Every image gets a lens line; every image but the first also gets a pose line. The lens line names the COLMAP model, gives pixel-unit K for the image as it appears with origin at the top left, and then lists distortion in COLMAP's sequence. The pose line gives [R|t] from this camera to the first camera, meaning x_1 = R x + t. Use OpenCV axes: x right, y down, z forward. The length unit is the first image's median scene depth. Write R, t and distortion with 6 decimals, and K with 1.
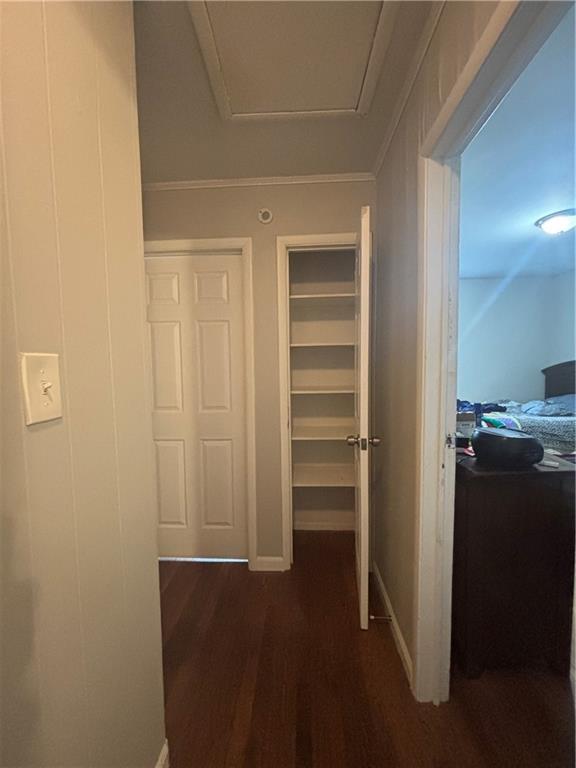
lens RADIAL K [[303.9, 0, 284.7], [0, 303.9, 383.6], [0, 0, 1]] dist [-0.009927, 0.000249]
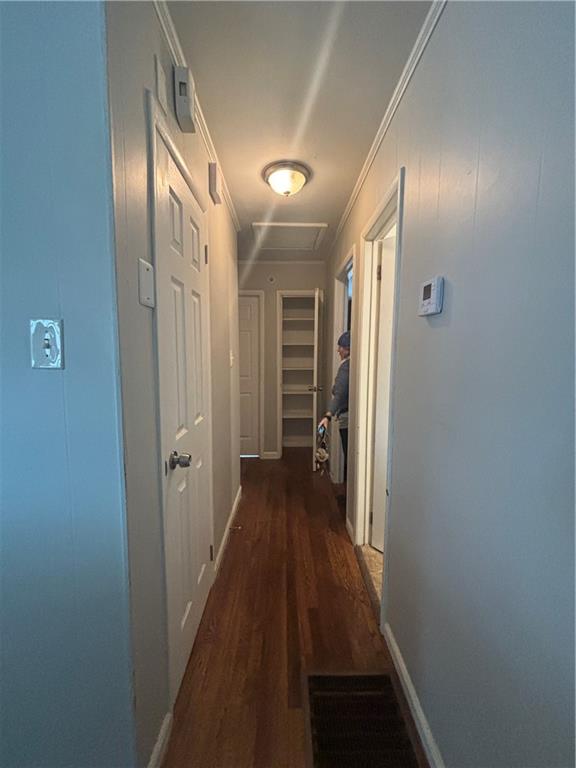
lens RADIAL K [[303.9, 0, 284.7], [0, 303.9, 383.6], [0, 0, 1]] dist [-0.009927, 0.000249]
pose [[0.998246, 0.011320, 0.058109, -0.078474], [-0.012882, 0.999564, 0.026580, 0.072909], [-0.057783, -0.027282, 0.997956, -0.964489]]
